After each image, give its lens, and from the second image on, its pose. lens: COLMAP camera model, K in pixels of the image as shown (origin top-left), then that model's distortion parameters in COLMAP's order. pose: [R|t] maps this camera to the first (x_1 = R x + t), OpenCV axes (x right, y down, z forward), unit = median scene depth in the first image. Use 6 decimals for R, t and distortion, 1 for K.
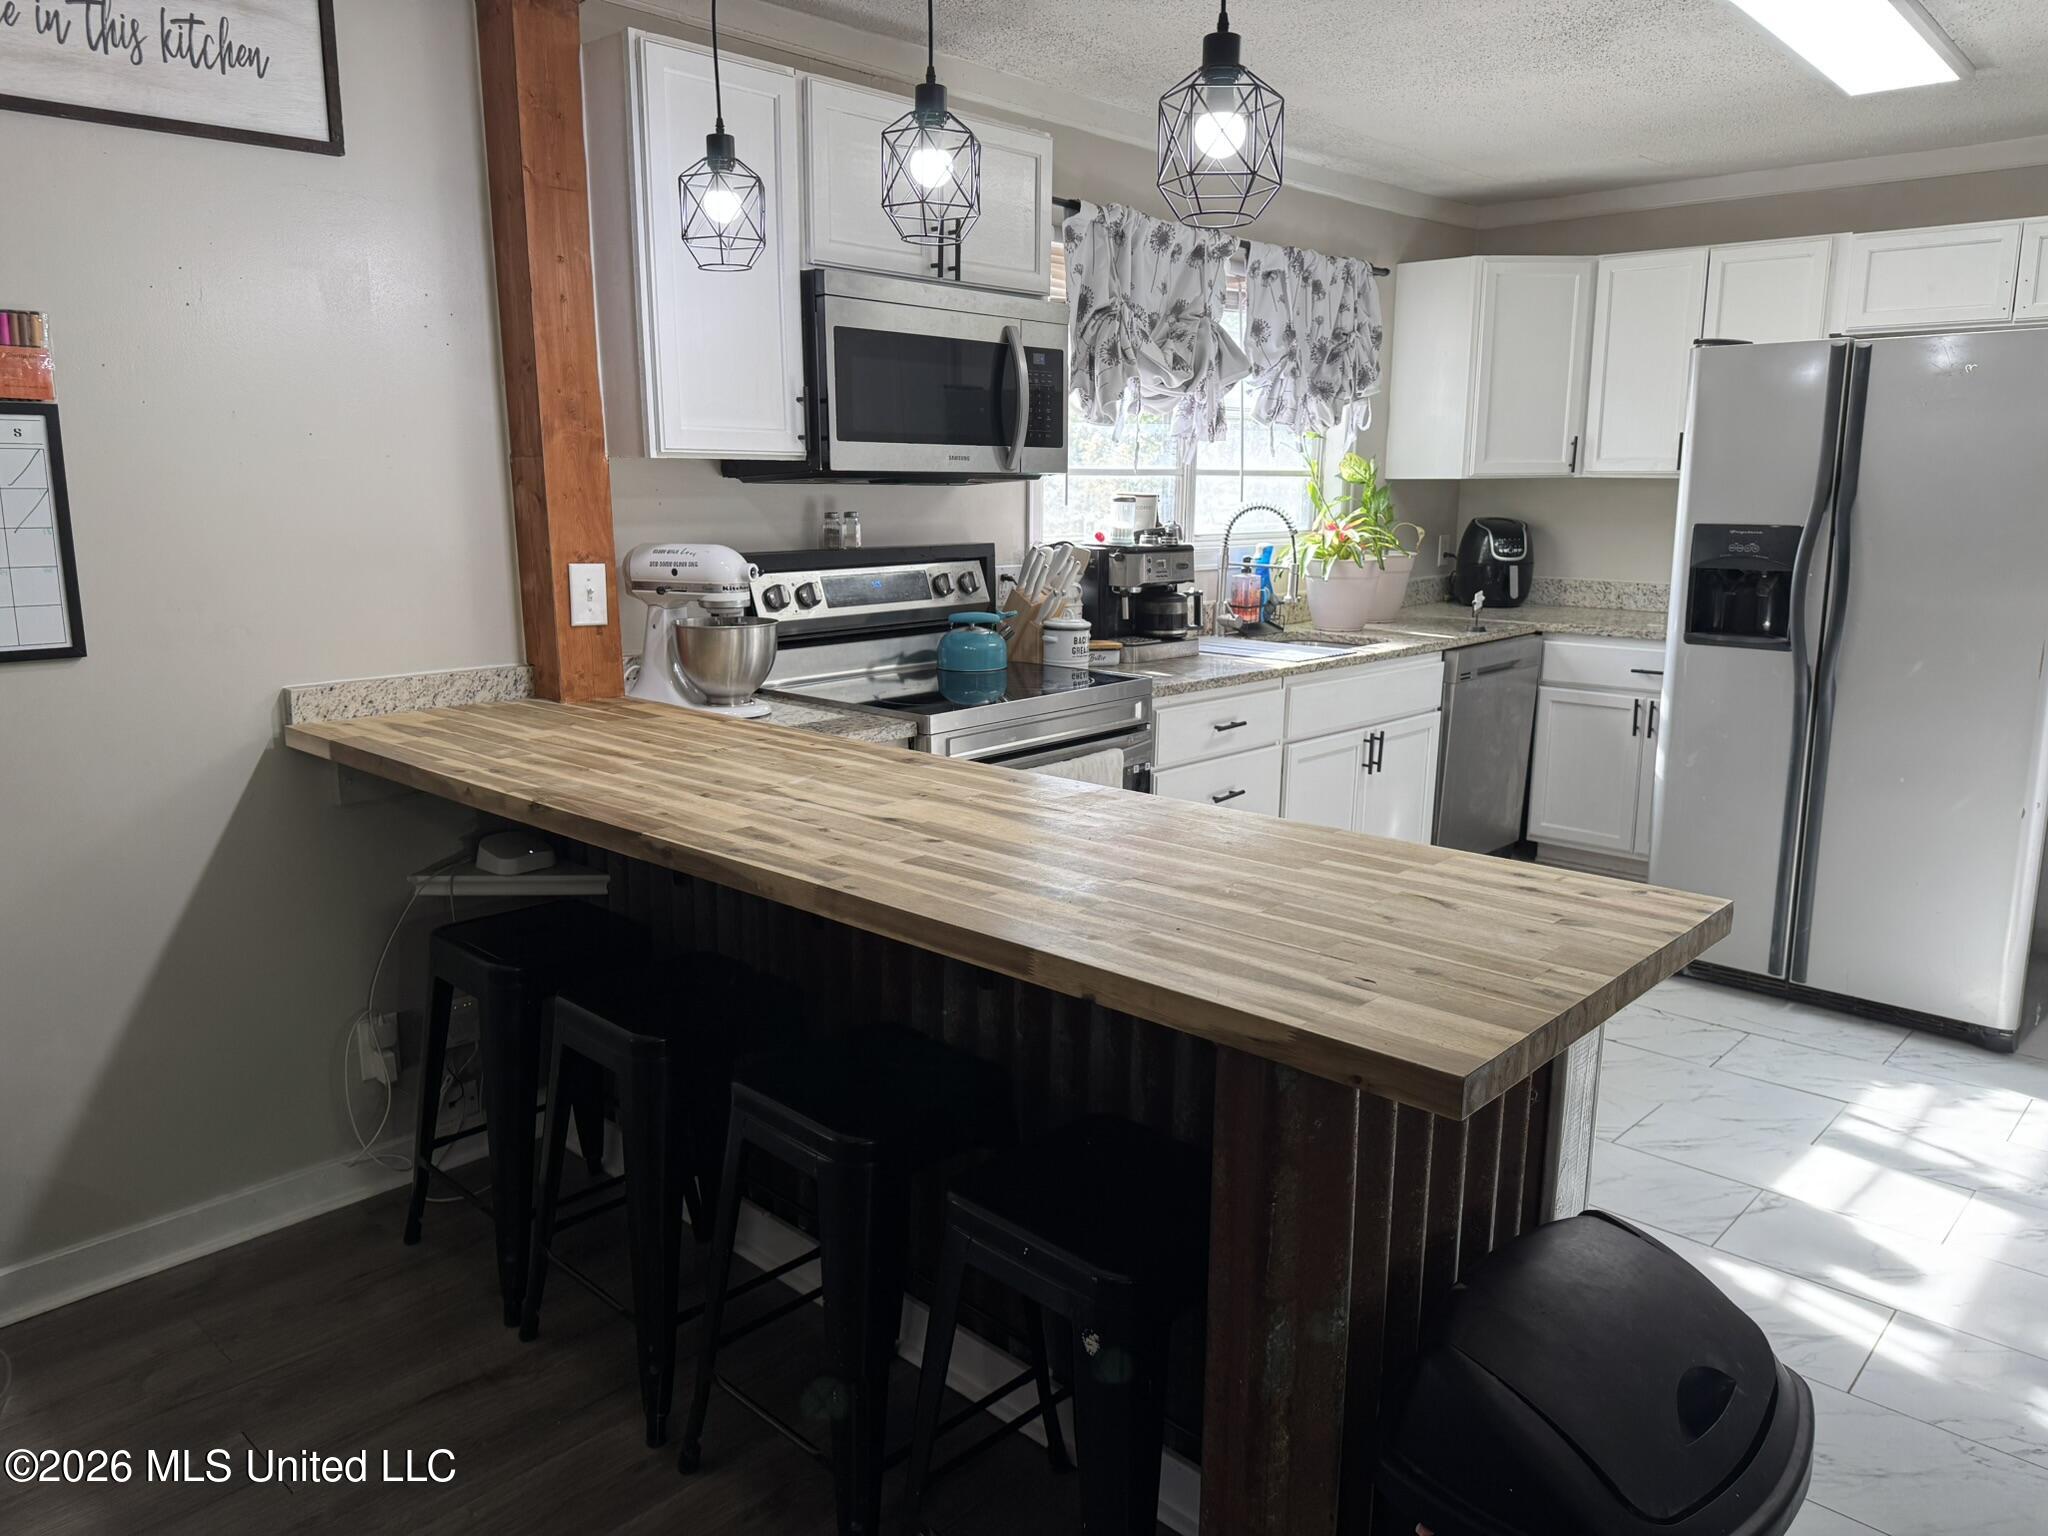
lens RADIAL K [[1432.8, 0, 1021.3], [0, 1432.8, 769.9], [0, 0, 1]] dist [0.021103, -0.006715]
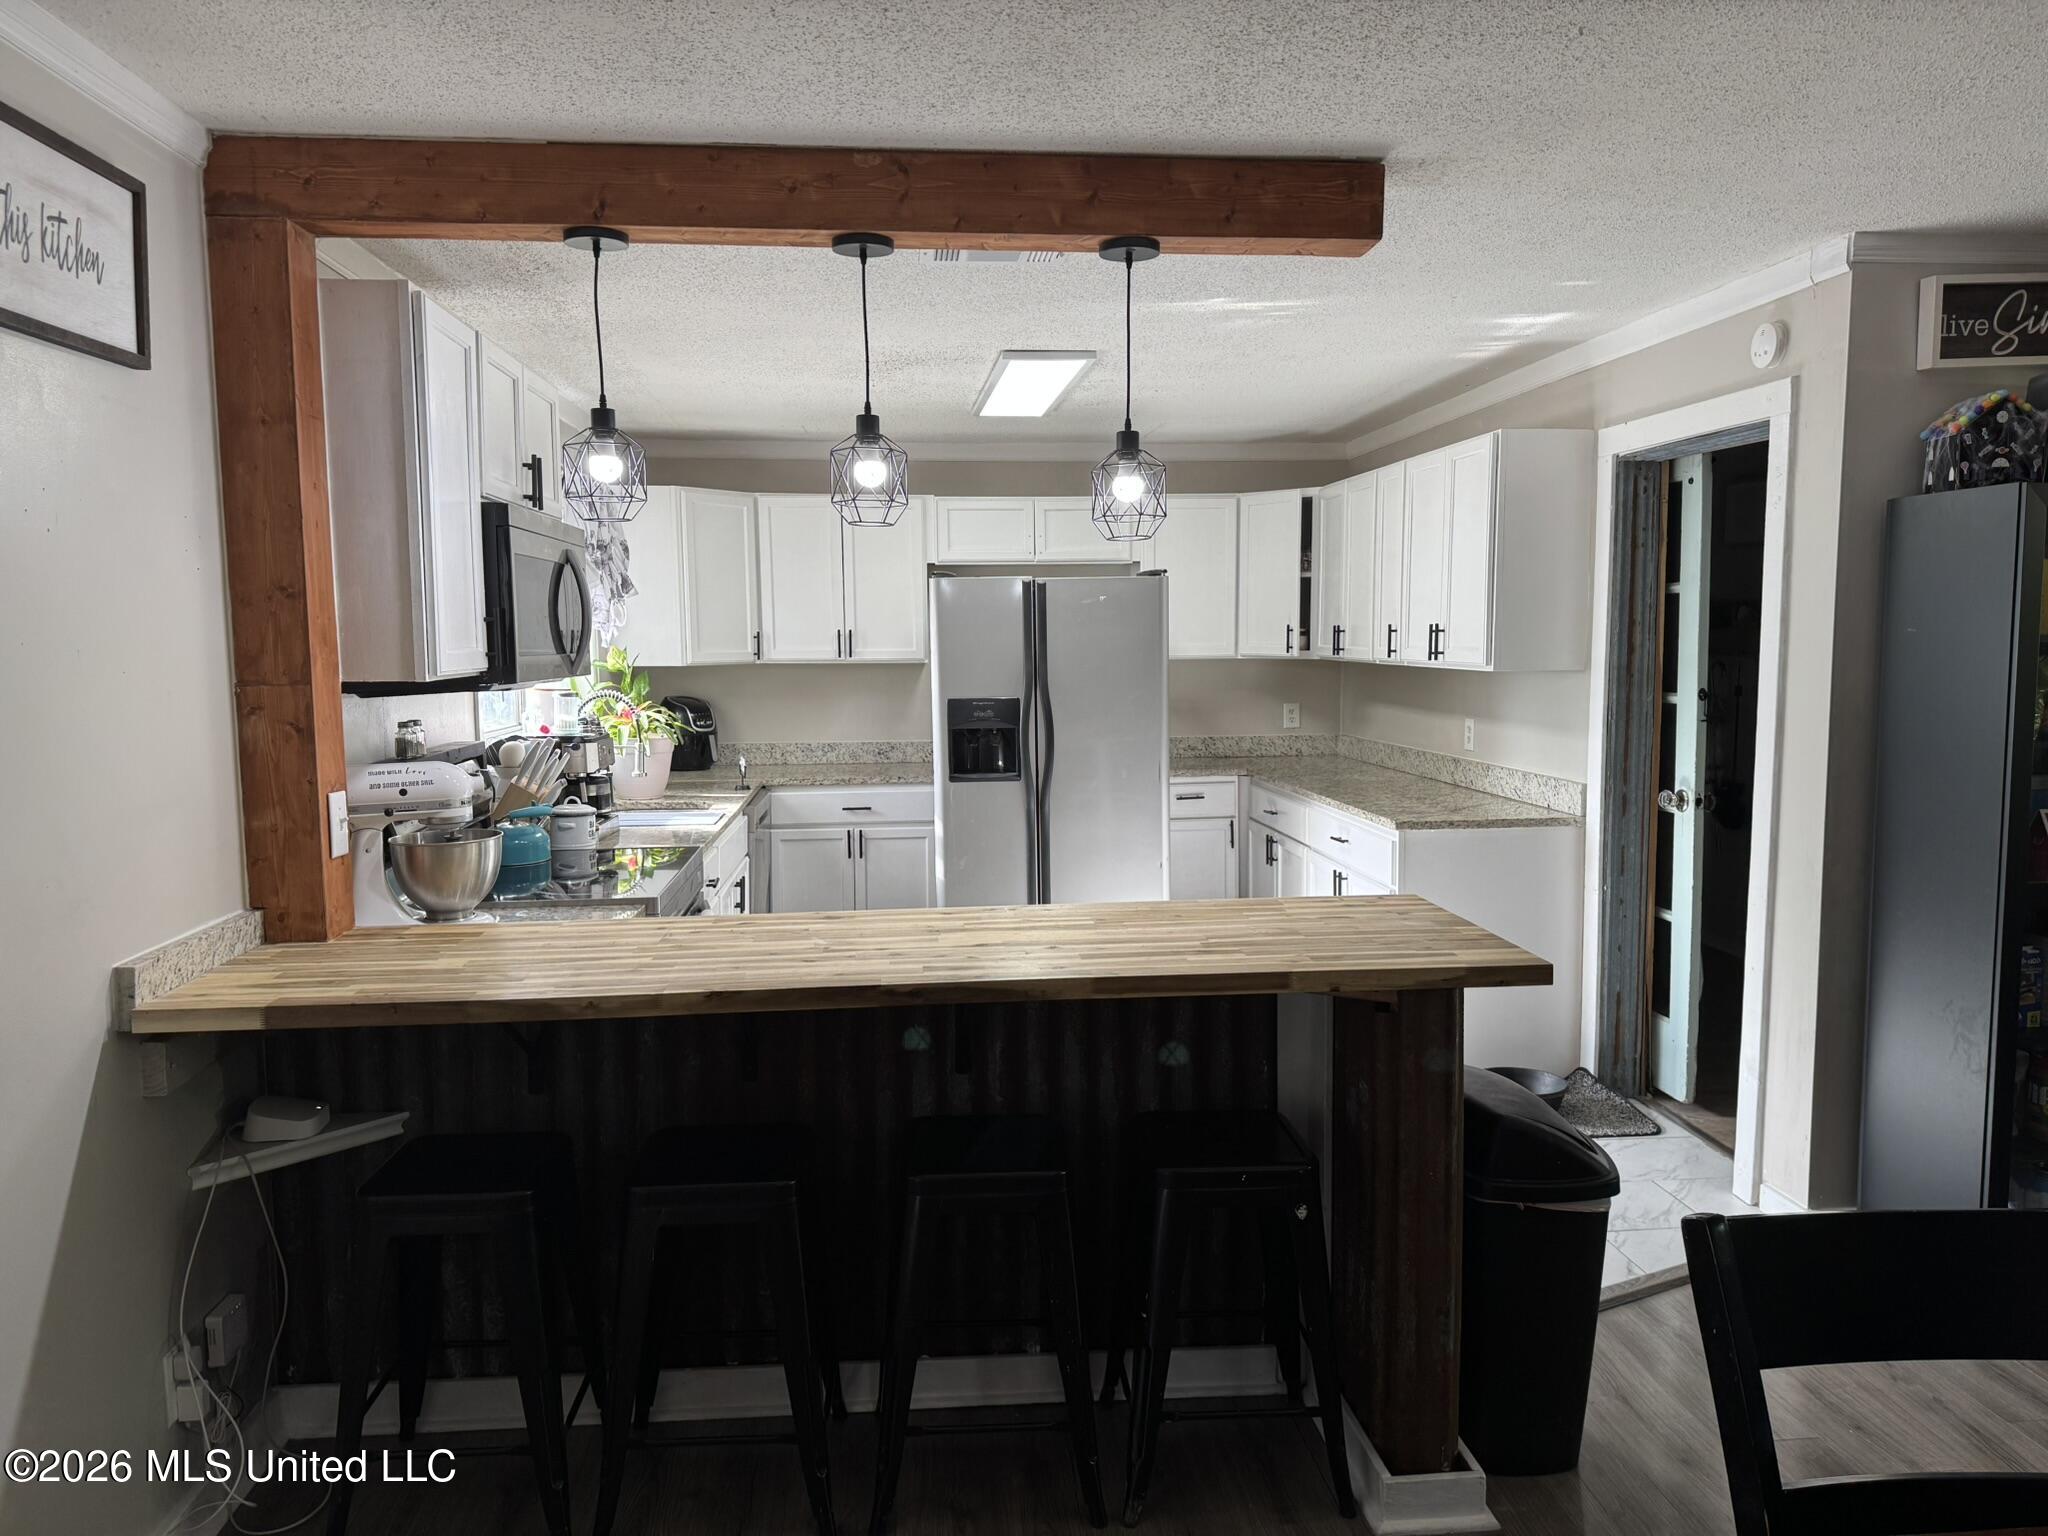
lens RADIAL K [[1432.8, 0, 1020.5], [0, 1432.8, 765.5], [0, 0, 1]] dist [0.021103, -0.006715]
pose [[0.662254, -0.077016, 0.745311, -0.696716], [0.161536, 0.985988, -0.041648, -0.046192], [-0.731660, 0.147976, 0.665415, 0.026676]]
